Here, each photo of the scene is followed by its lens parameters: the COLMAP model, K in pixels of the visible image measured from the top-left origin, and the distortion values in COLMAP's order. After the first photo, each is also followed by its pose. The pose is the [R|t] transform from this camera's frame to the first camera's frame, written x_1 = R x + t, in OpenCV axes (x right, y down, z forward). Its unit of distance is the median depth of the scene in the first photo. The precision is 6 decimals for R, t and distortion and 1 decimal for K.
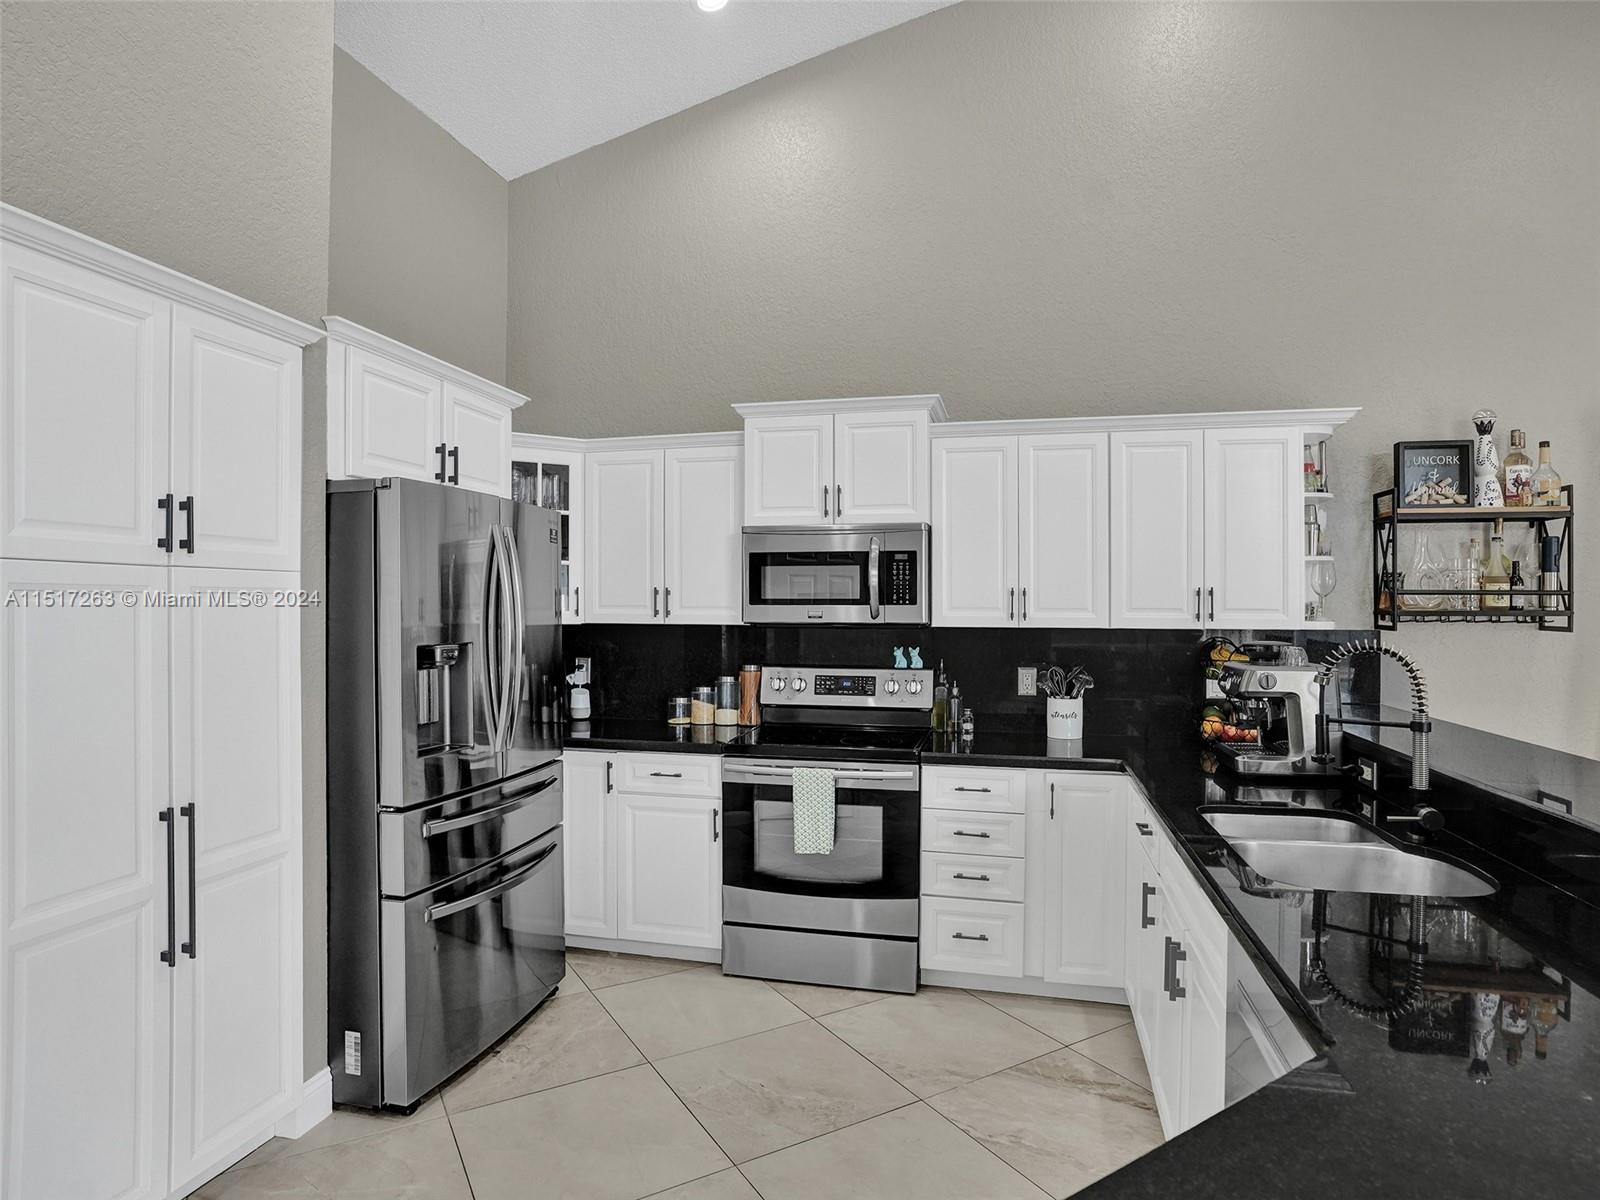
lens RADIAL K [[891.1, 0, 798.3], [0, 891.1, 603.5], [0, 0, 1]] dist [-0.043576, 0.002521]
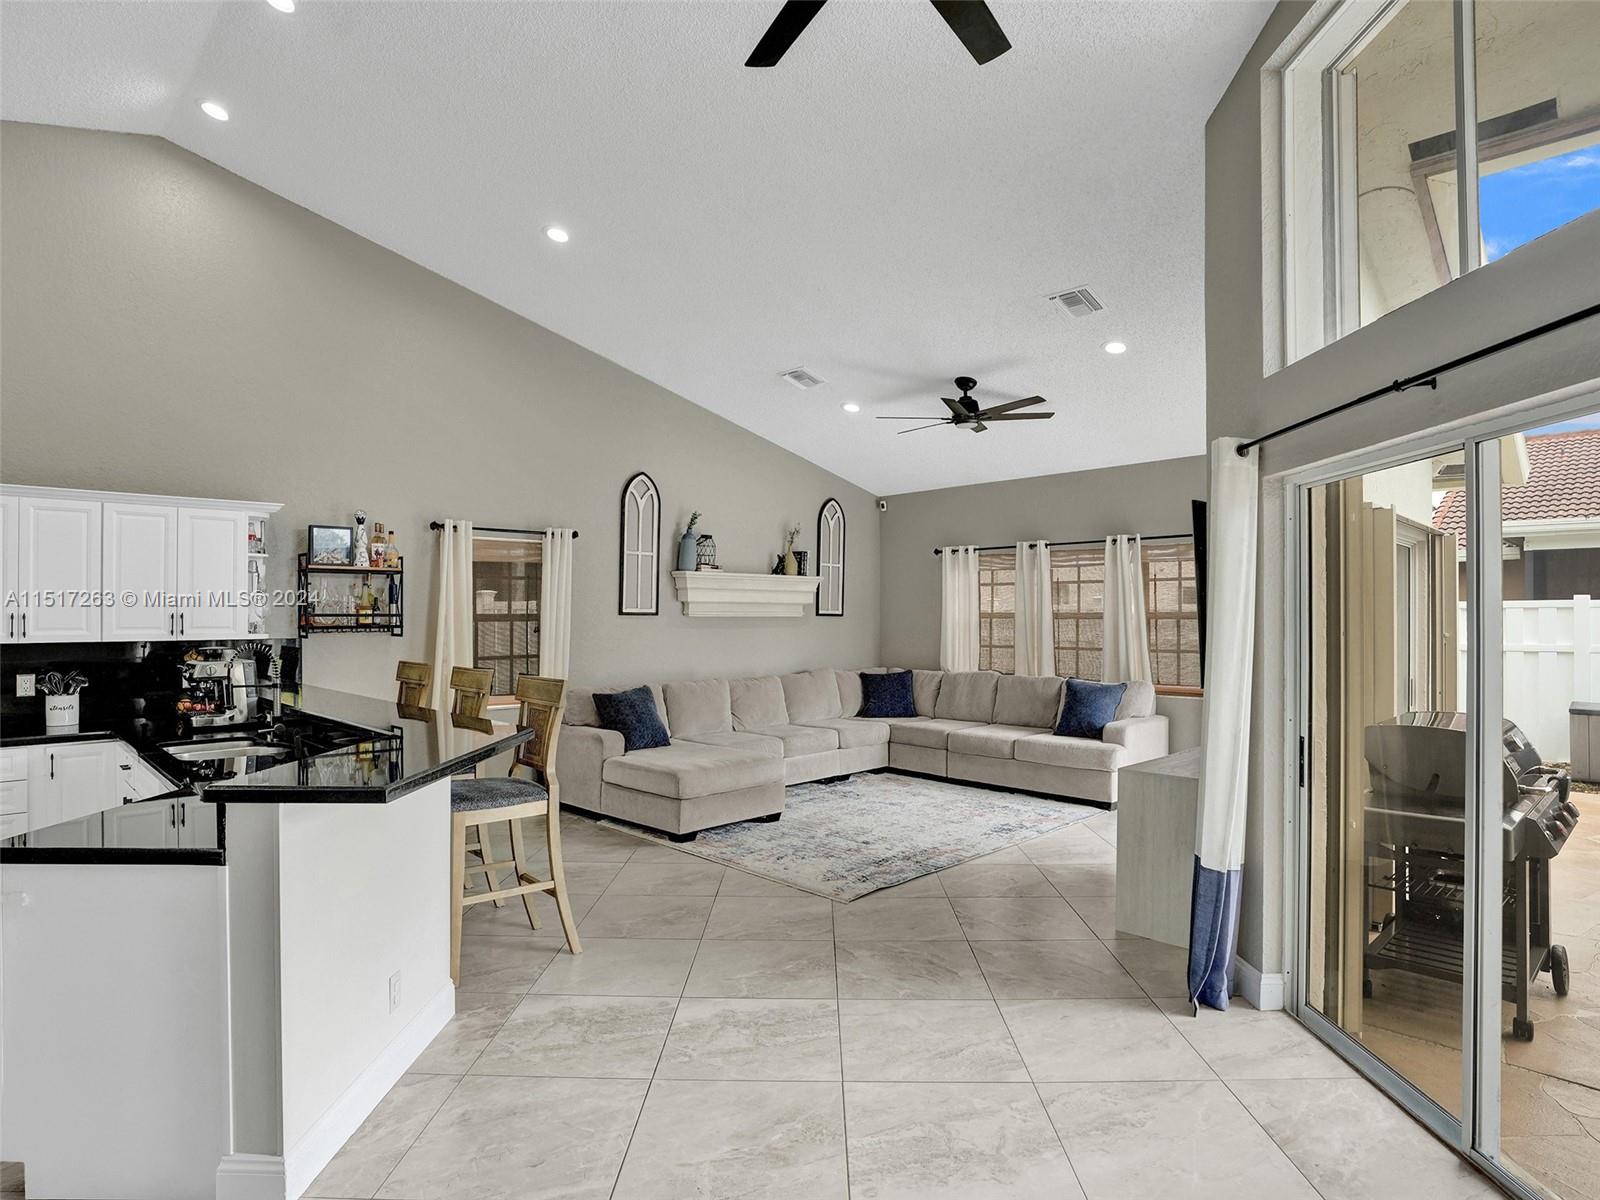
lens RADIAL K [[883.4, 0, 817.2], [0, 883.4, 604.8], [0, 0, 1]] dist [-0.074664, 0.032190]
pose [[0.523646, 0.004016, 0.851926, -0.206406], [0.003128, 0.999973, -0.006636, -0.018548], [-0.851930, 0.006140, 0.523619, -0.679721]]
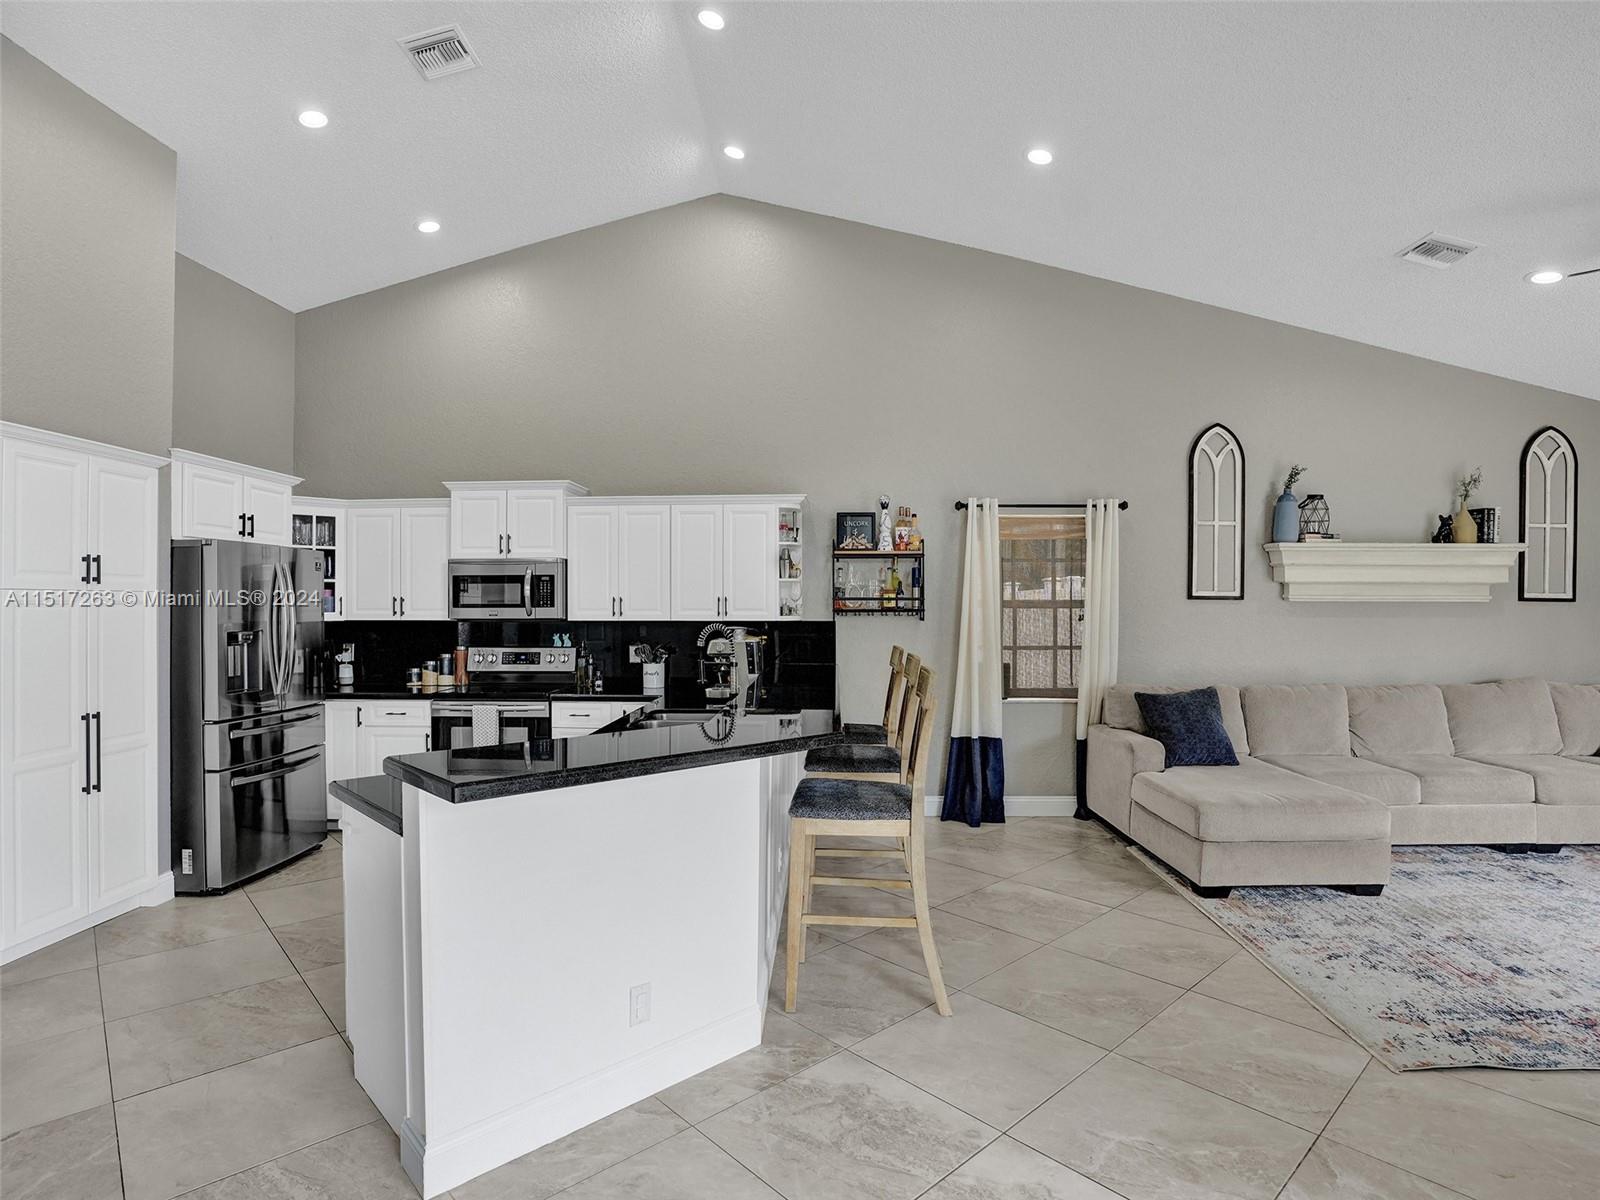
lens RADIAL K [[849.3, 0, 802.8], [0, 849.3, 599.3], [0, 0, 1]] dist [-0.067738, 0.027874]
pose [[0.980160, -0.002952, 0.198187, 0.280790], [0.003787, 0.999985, -0.003832, -0.005672], [-0.198173, 0.004507, 0.980157, -0.645050]]
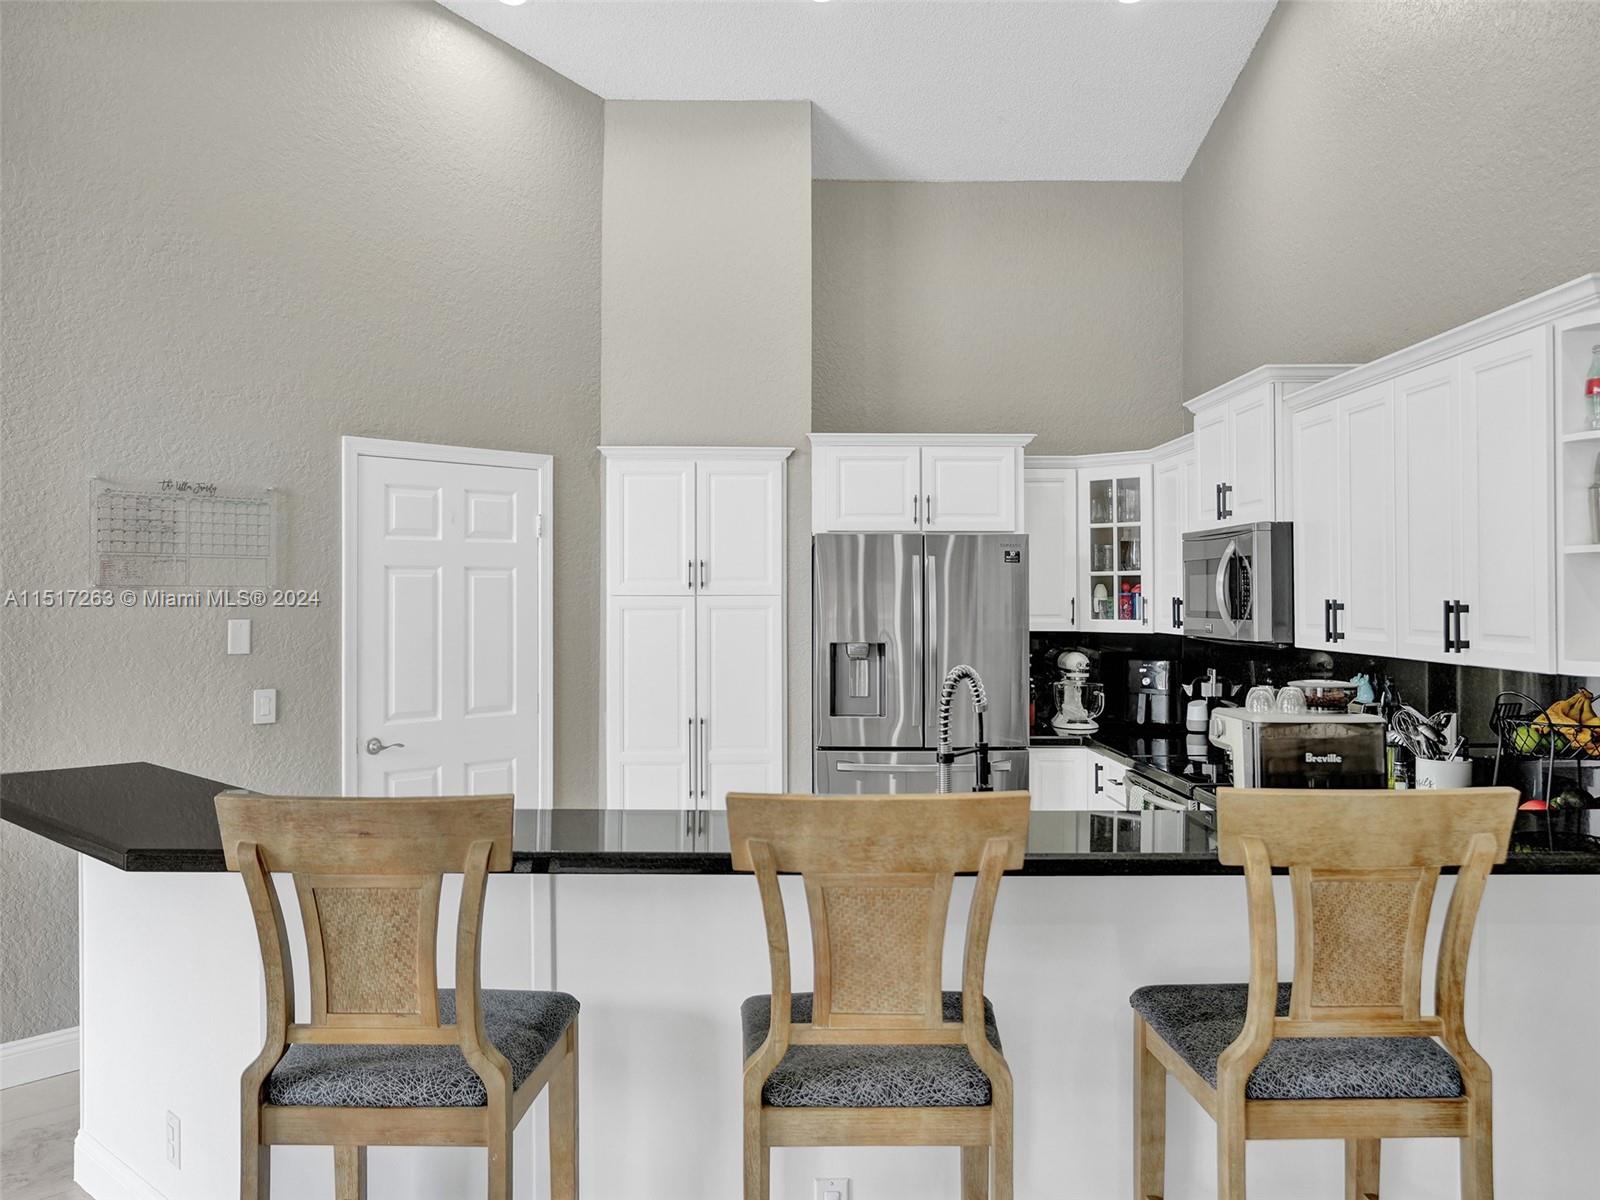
lens RADIAL K [[1286.4, 0, 794.6], [0, 1286.4, 581.4], [0, 0, 1]] dist [-0.008225, 0.015806]
pose [[0.238318, -0.013081, -0.971099, 1.240447], [0.004883, 0.999913, -0.012271, -0.022124], [0.971175, -0.001817, 0.238361, 0.299362]]
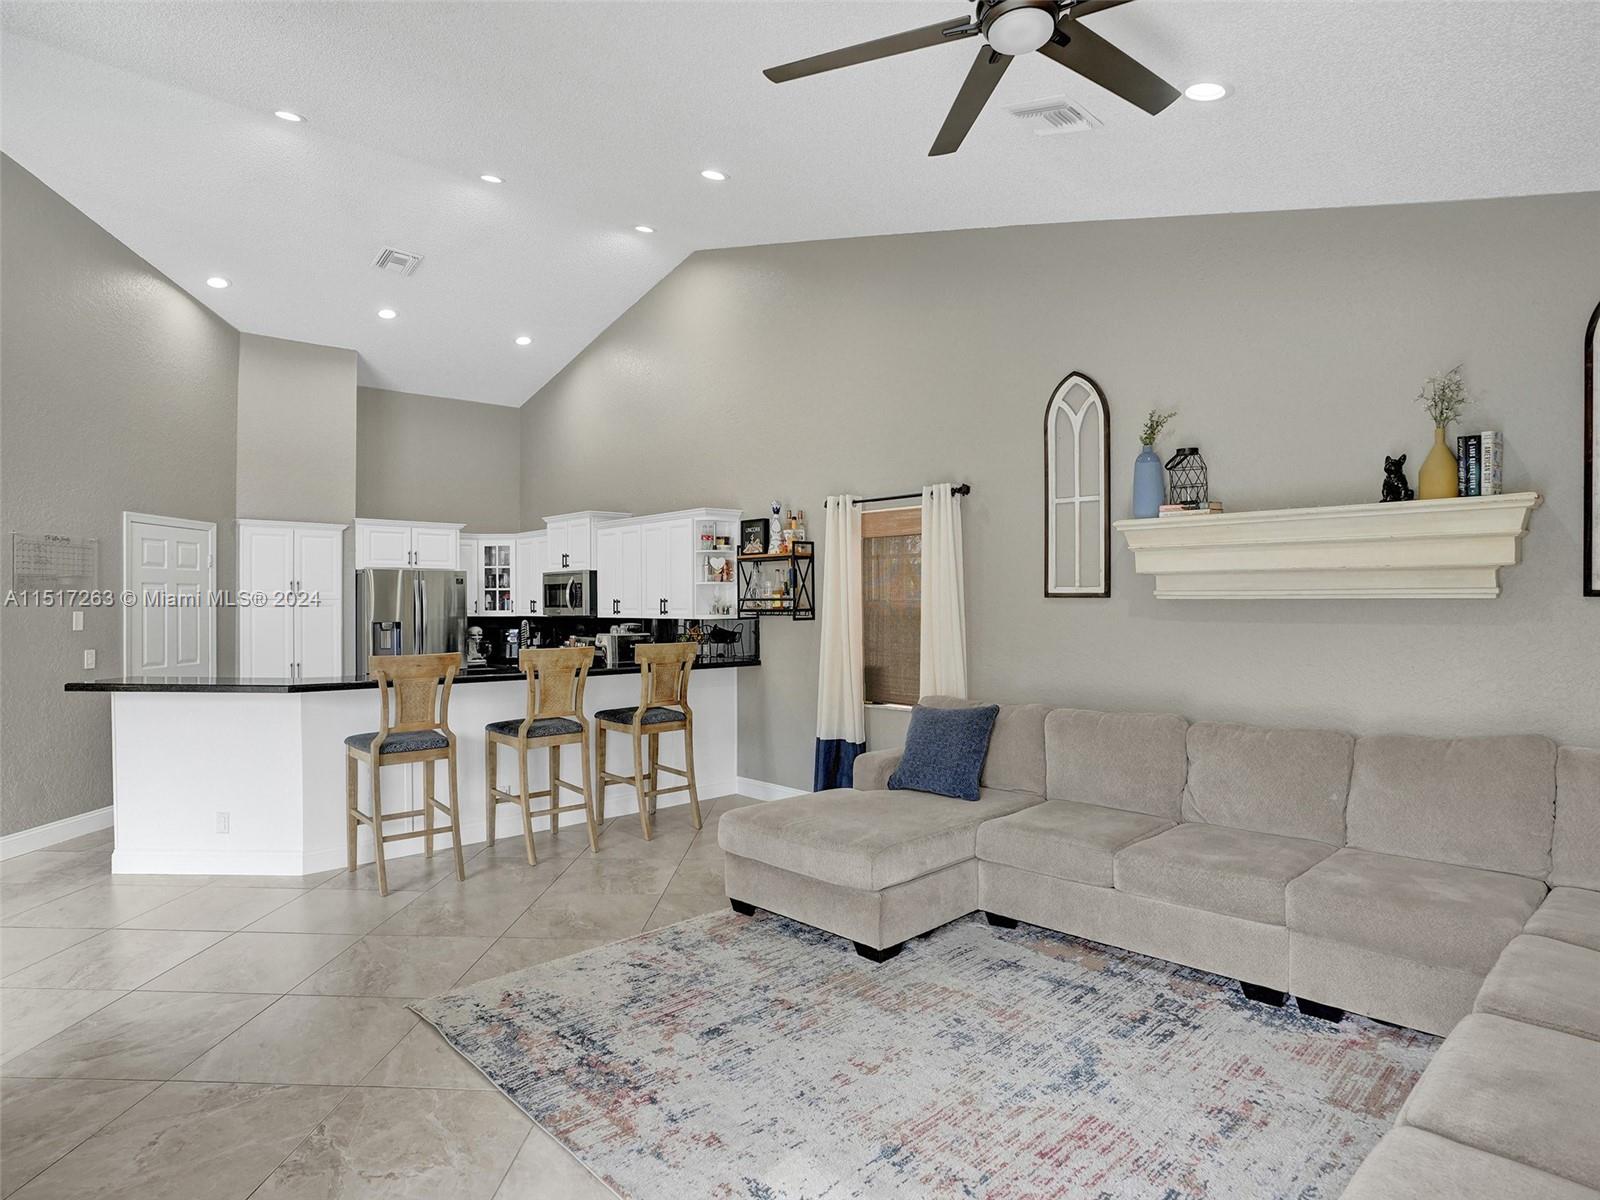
lens RADIAL K [[907.1, 0, 809.2], [0, 907.1, 596.4], [0, 0, 1]] dist [-0.052881, 0.000882]
pose [[0.835694, -0.011800, -0.549068, 1.878330], [0.009426, 0.999930, -0.007143, -0.004102], [0.549114, 0.000794, 0.835747, -0.575140]]
